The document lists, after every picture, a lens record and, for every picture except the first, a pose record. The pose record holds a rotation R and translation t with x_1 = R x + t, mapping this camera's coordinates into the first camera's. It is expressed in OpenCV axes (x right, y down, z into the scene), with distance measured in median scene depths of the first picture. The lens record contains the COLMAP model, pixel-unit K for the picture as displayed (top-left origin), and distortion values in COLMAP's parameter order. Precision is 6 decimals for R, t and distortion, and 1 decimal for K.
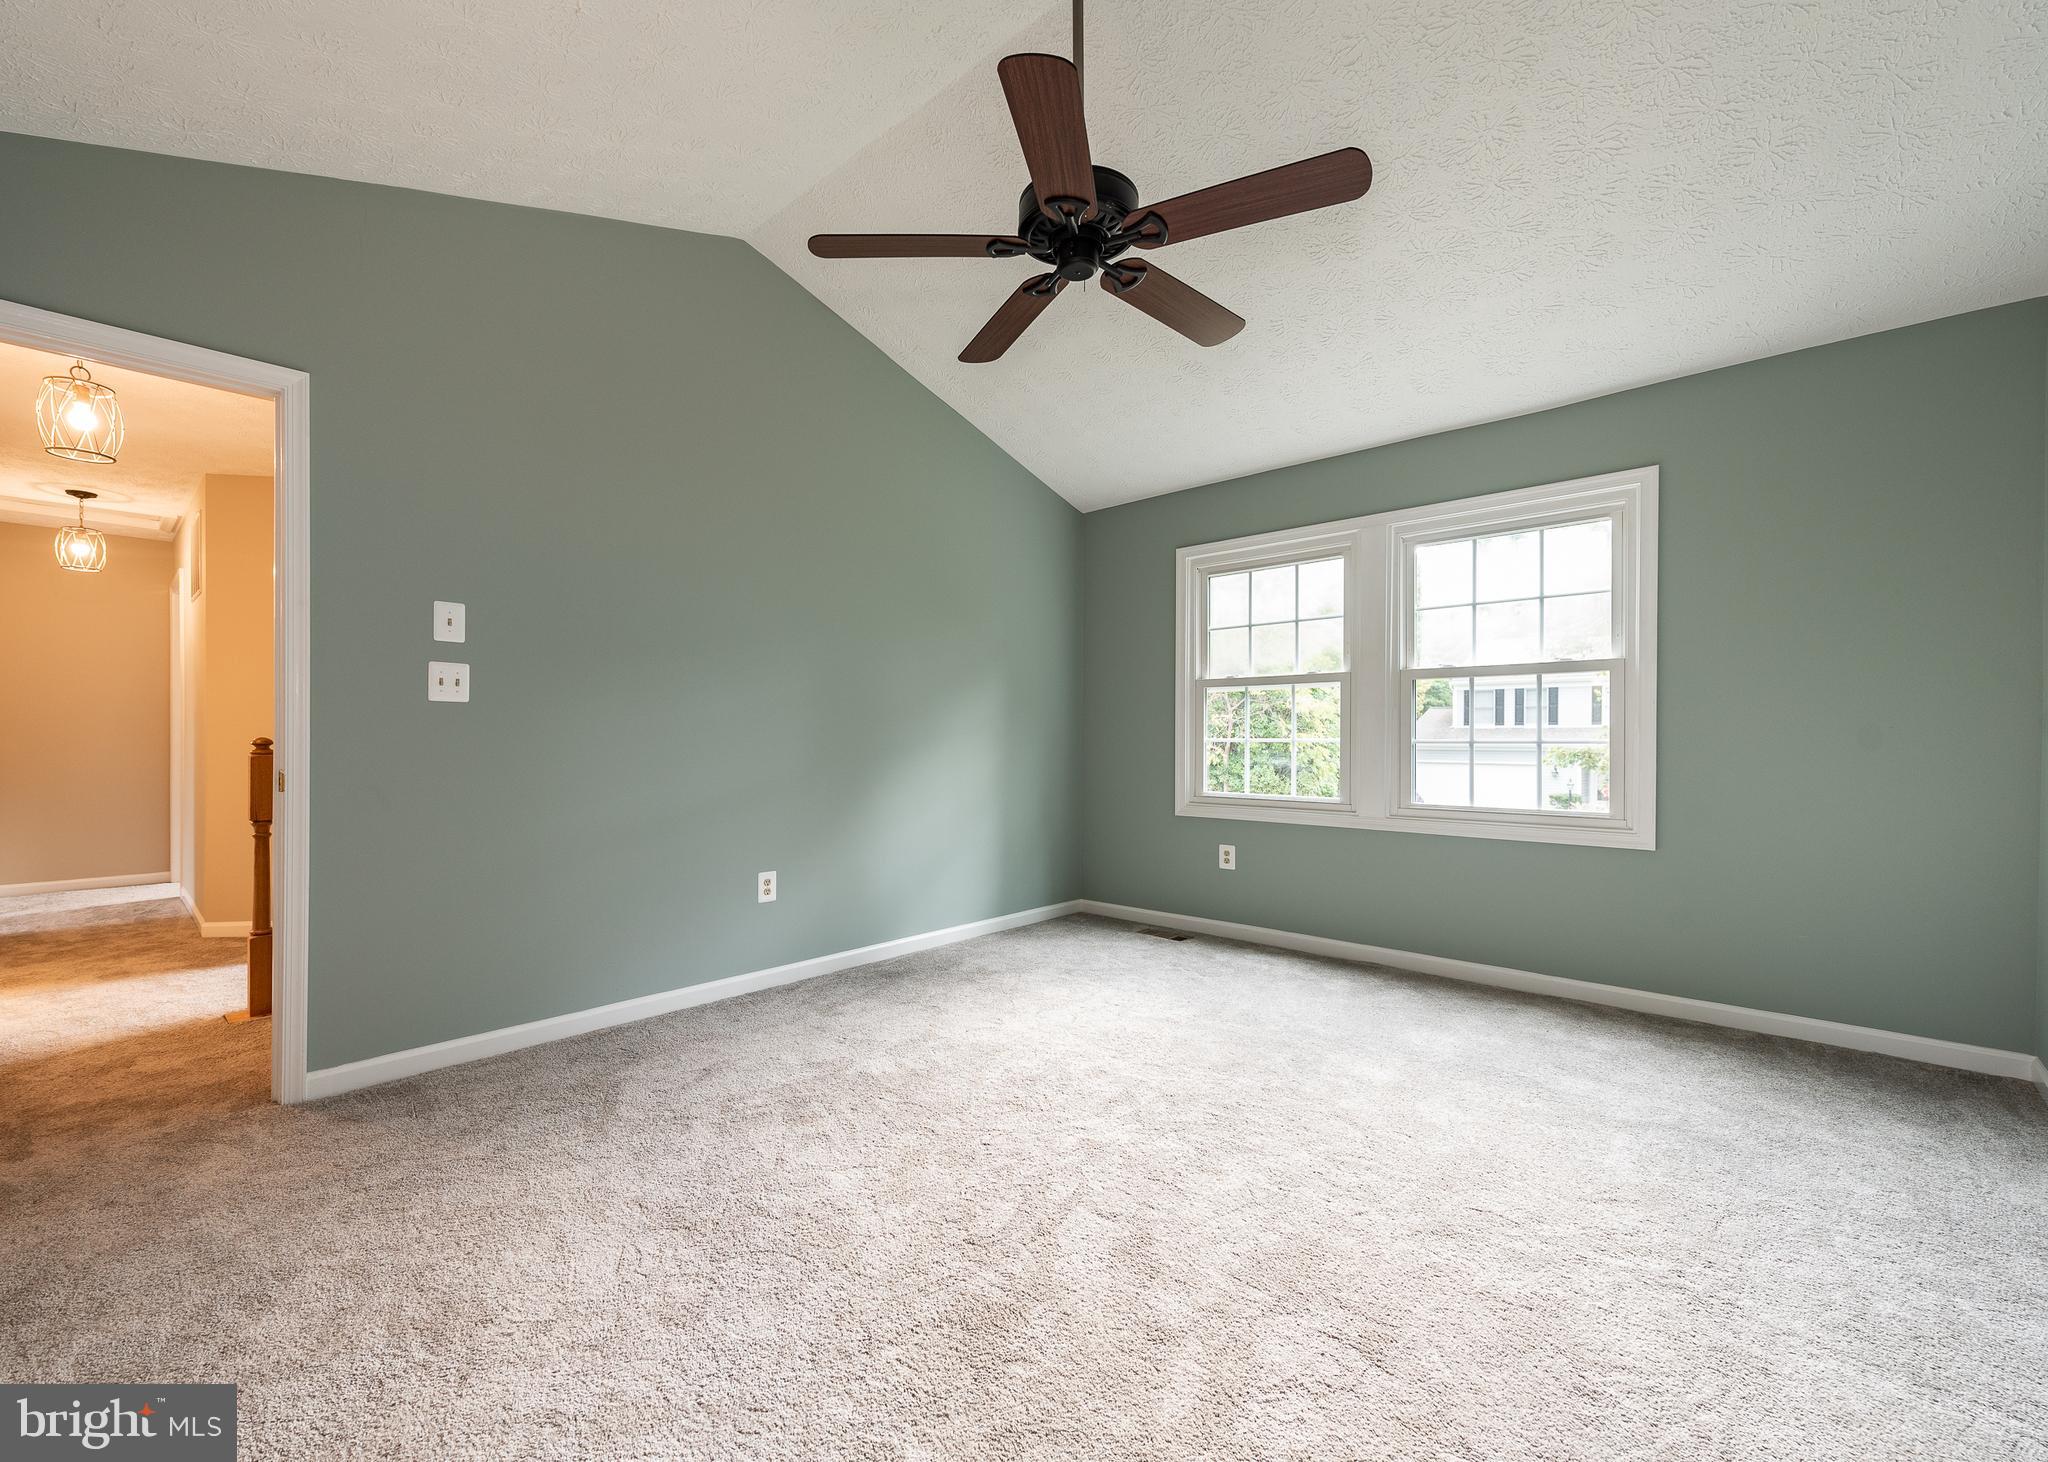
lens RADIAL K [[849.7, 0, 1027.4], [0, 849.7, 734.4], [0, 0, 1]] dist [0.021228, 0.000390]
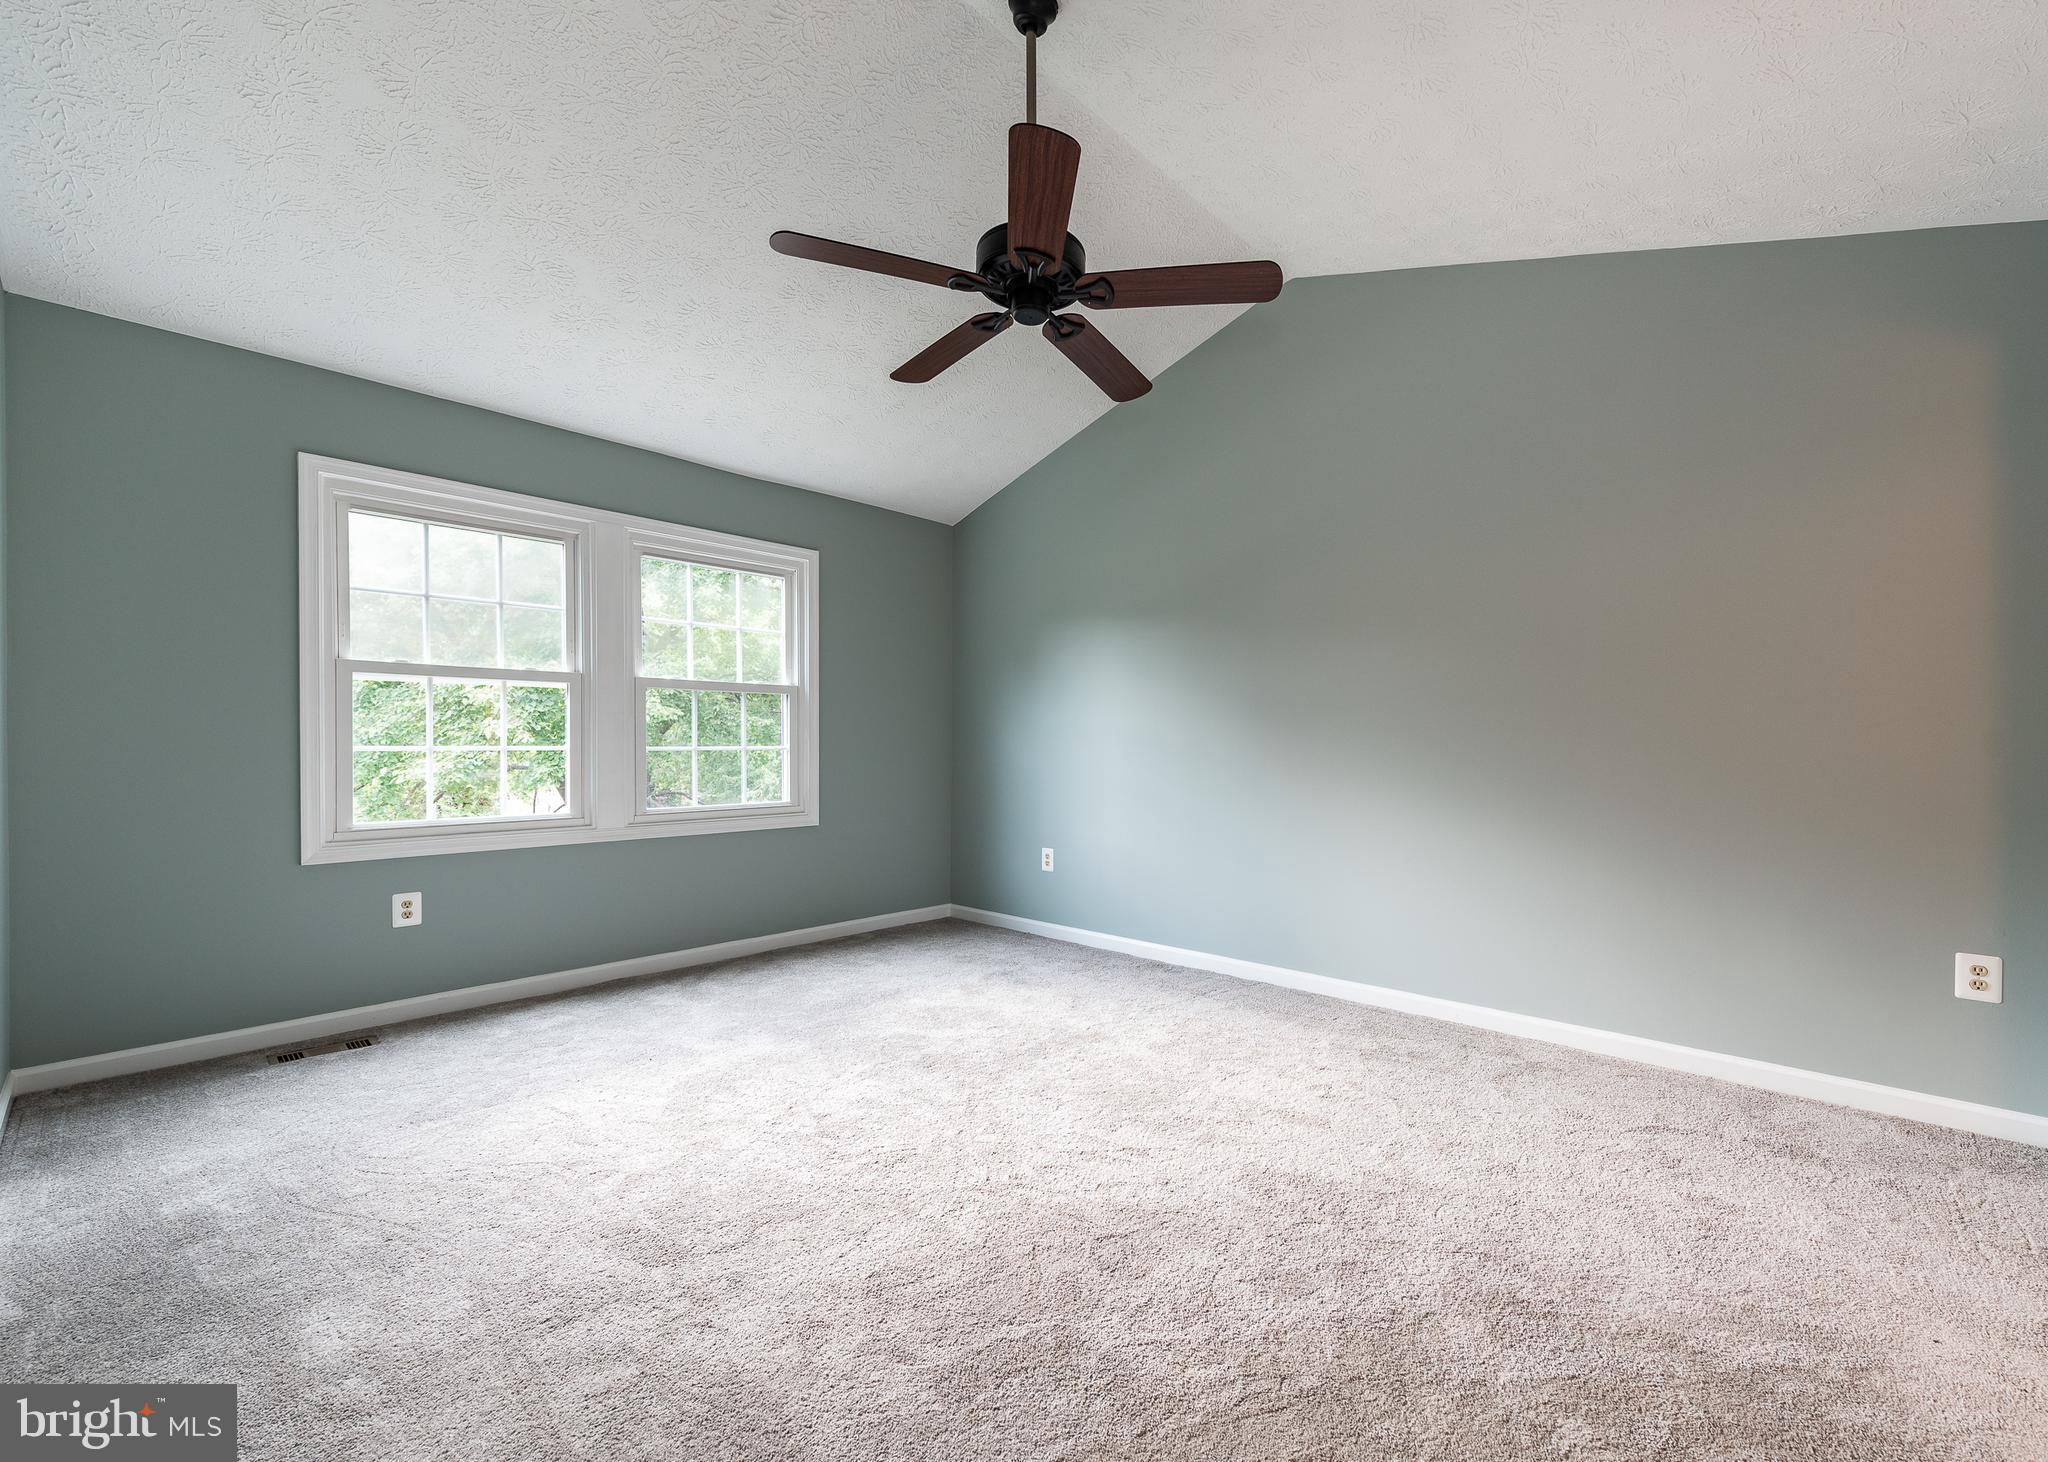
lens RADIAL K [[849.7, 0, 1027.4], [0, 849.7, 734.4], [0, 0, 1]] dist [0.021228, 0.000390]
pose [[0.043222, 0.010719, 0.999008, -0.522110], [-0.004575, 0.999934, -0.010531, 0.000328], [-0.999055, -0.004115, 0.043268, 0.484174]]
